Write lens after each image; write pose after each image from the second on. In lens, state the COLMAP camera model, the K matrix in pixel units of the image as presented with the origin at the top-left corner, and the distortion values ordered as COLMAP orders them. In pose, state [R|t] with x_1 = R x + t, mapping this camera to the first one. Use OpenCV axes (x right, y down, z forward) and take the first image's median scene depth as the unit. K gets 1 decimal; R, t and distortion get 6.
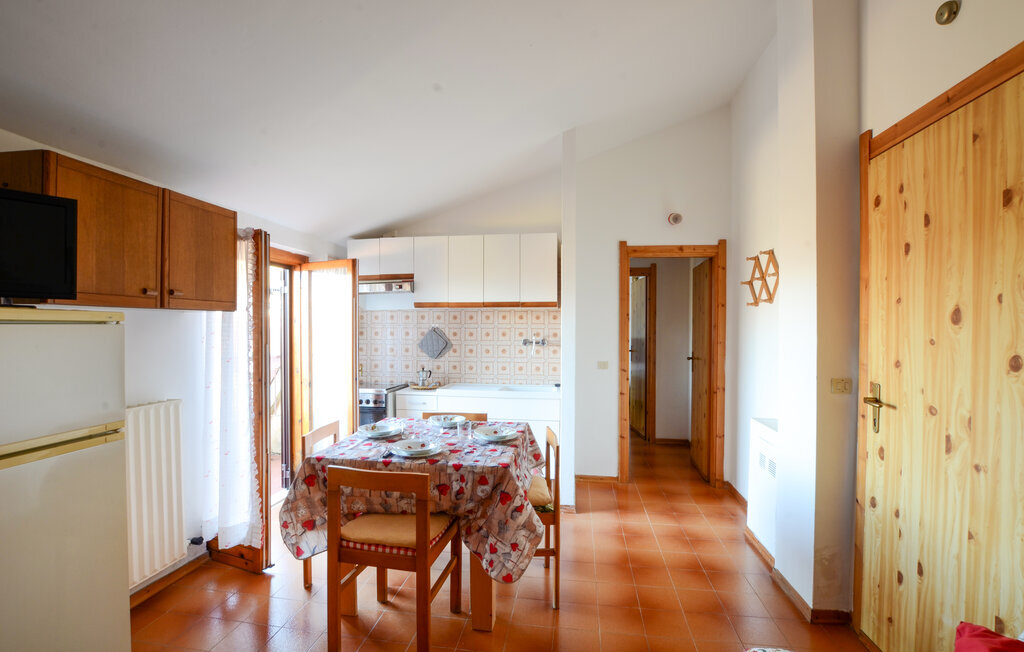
lens RADIAL K [[458.3, 0, 512.2], [0, 458.3, 328.9], [0, 0, 1]] dist [-0.036095, 0.006244]
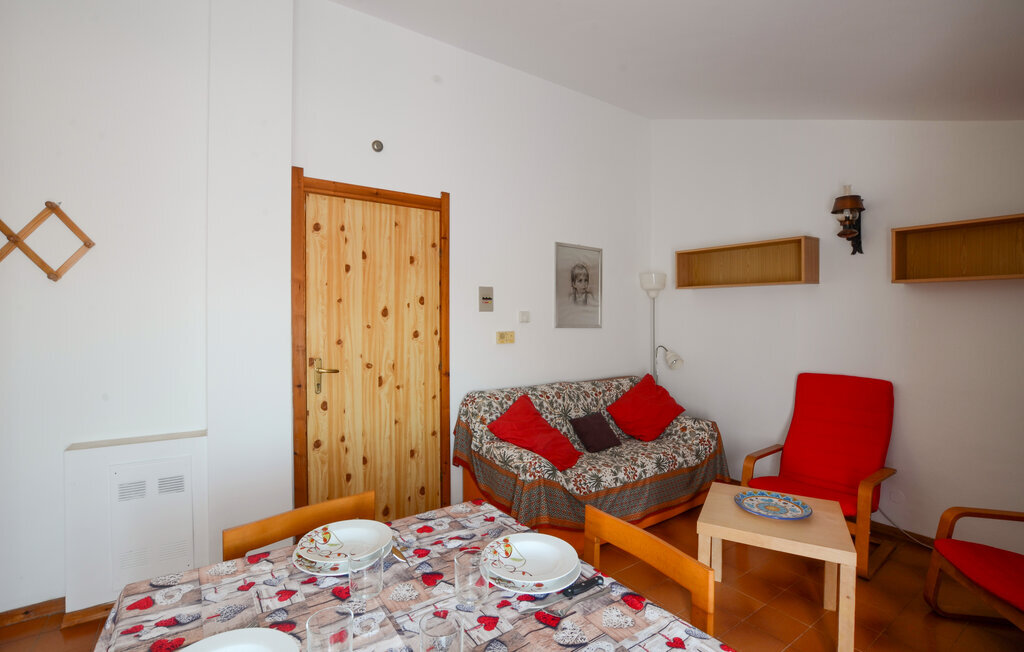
lens RADIAL K [[458.3, 0, 503.7], [0, 458.3, 321.7], [0, 0, 1]] dist [-0.036095, 0.006244]
pose [[-0.668579, -0.009766, 0.743577, -0.315418], [-0.004941, 0.999950, 0.008690, -0.003262], [-0.743624, 0.002136, -0.668594, 0.768003]]
